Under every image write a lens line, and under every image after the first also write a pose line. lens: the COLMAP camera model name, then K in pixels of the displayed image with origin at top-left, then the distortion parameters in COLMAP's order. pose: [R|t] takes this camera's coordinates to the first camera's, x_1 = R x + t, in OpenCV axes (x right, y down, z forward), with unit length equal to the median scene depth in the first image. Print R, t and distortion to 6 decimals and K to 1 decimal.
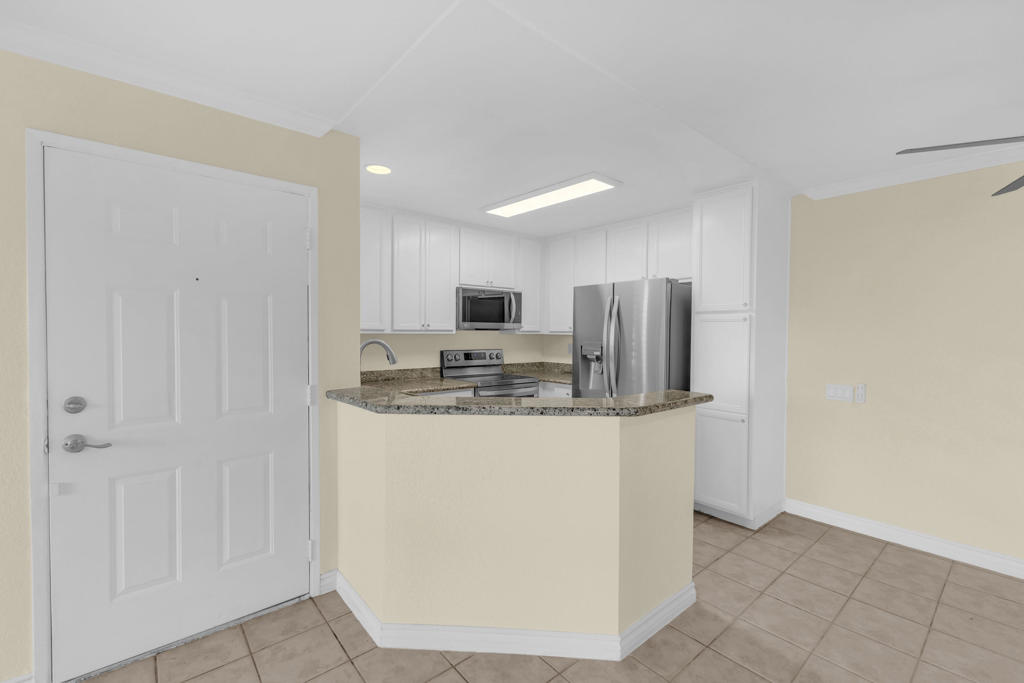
lens RADIAL K [[439.1, 0, 513.5], [0, 439.1, 338.6], [0, 0, 1]] dist [0.012055, -0.002496]
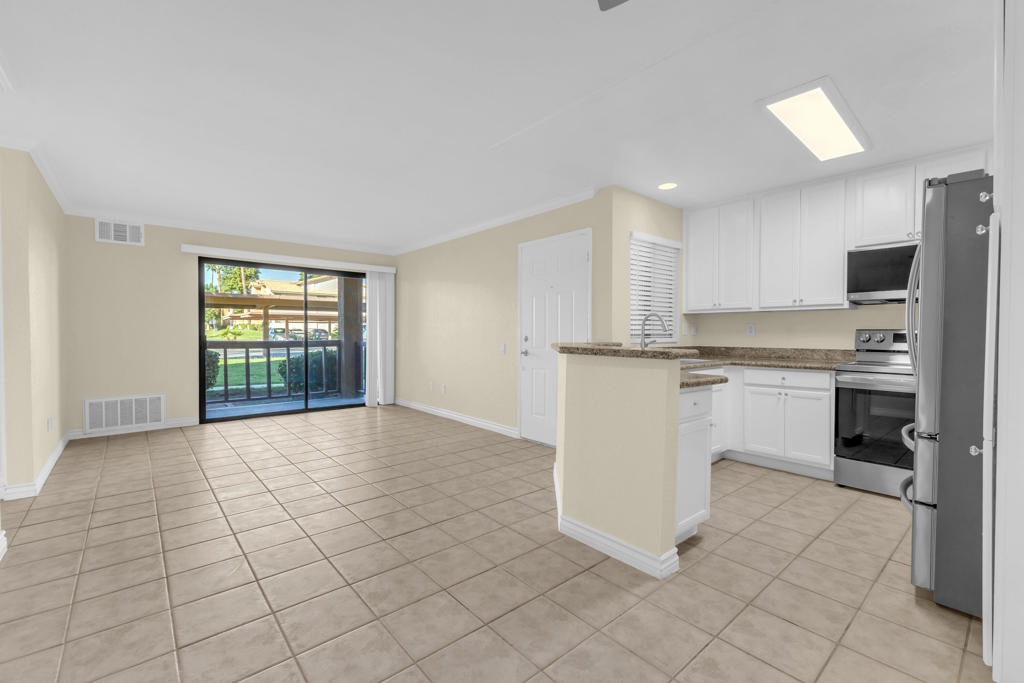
lens RADIAL K [[439.1, 0, 514.9], [0, 439.1, 339.2], [0, 0, 1]] dist [0.012055, -0.002496]
pose [[0.007529, 0.006546, -0.999950, 0.904165], [-0.019573, 0.999788, 0.006398, 0.070682], [0.999780, 0.019524, 0.007655, 0.472879]]
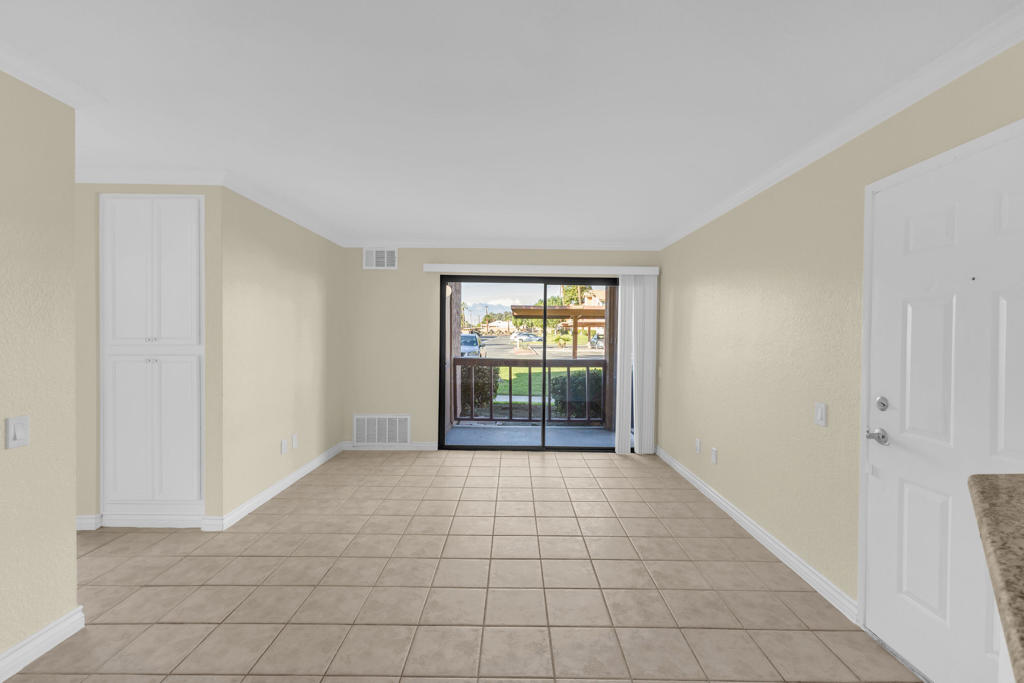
lens RADIAL K [[439.1, 0, 513.9], [0, 439.1, 339.8], [0, 0, 1]] dist [0.012055, -0.002496]
pose [[-0.648225, -0.006858, -0.761418, 0.277974], [-0.029432, 0.999438, 0.016054, -0.004672], [0.760880, 0.032817, -0.648063, 0.524725]]
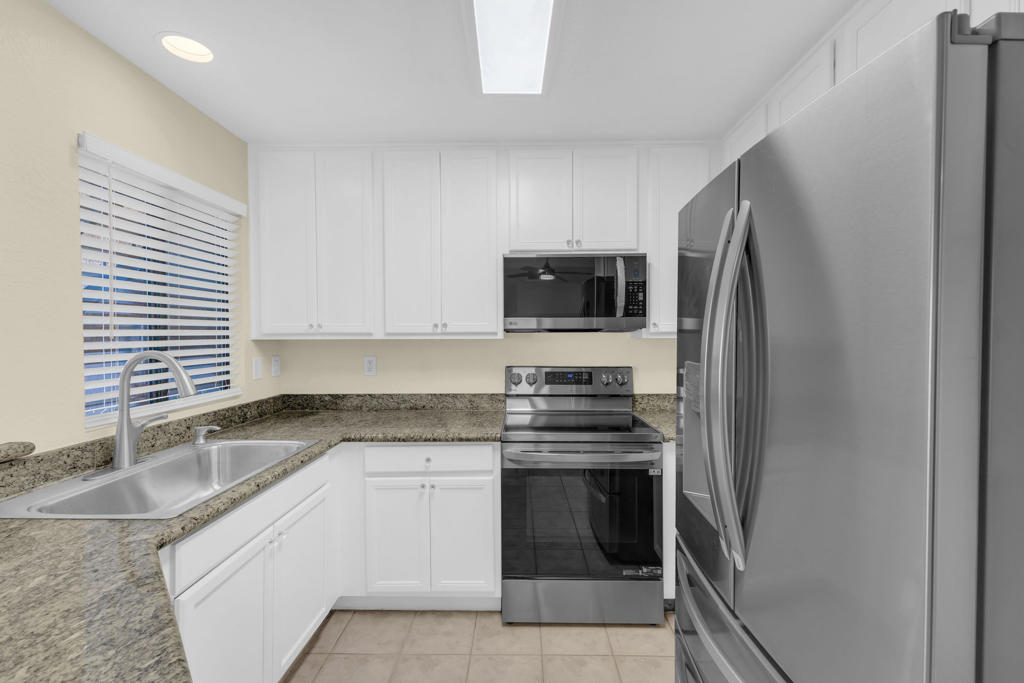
lens RADIAL K [[439.1, 0, 514.3], [0, 439.1, 338.5], [0, 0, 1]] dist [0.012055, -0.002496]
pose [[0.748974, -0.004096, -0.662587, 0.334703], [-0.001736, 0.999965, -0.008143, -0.008812], [0.662598, 0.007249, 0.748941, 0.751868]]
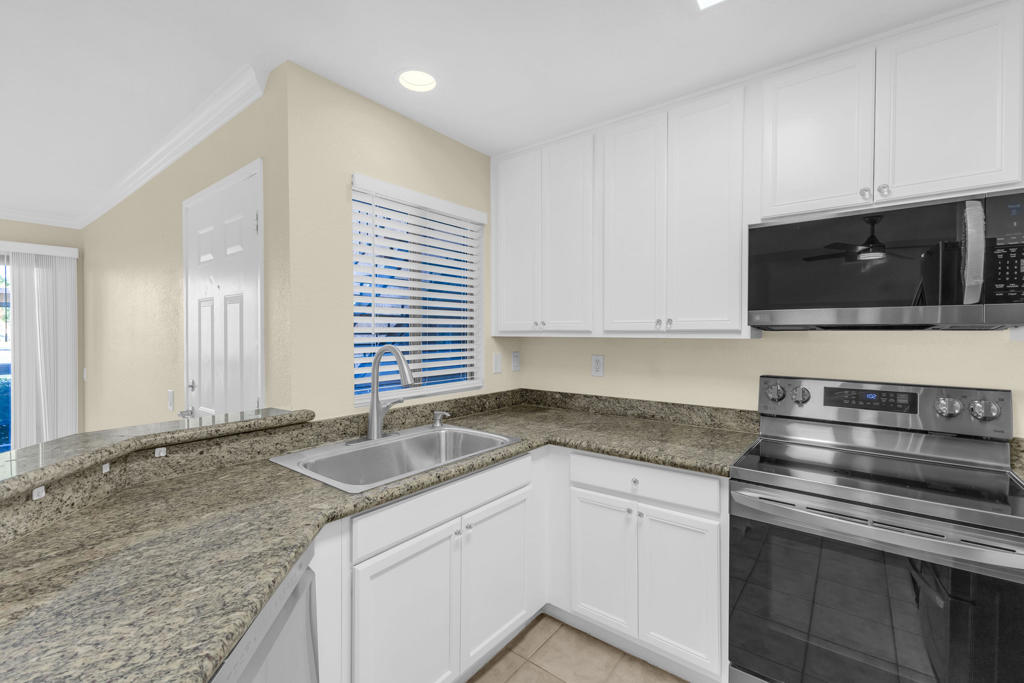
lens RADIAL K [[439.1, 0, 515.0], [0, 439.1, 339.5], [0, 0, 1]] dist [0.012055, -0.002496]
pose [[0.204289, 0.007754, -0.978880, 0.311749], [-0.017227, 0.999842, 0.004324, -0.010790], [0.978759, 0.015980, 0.204390, 0.892265]]
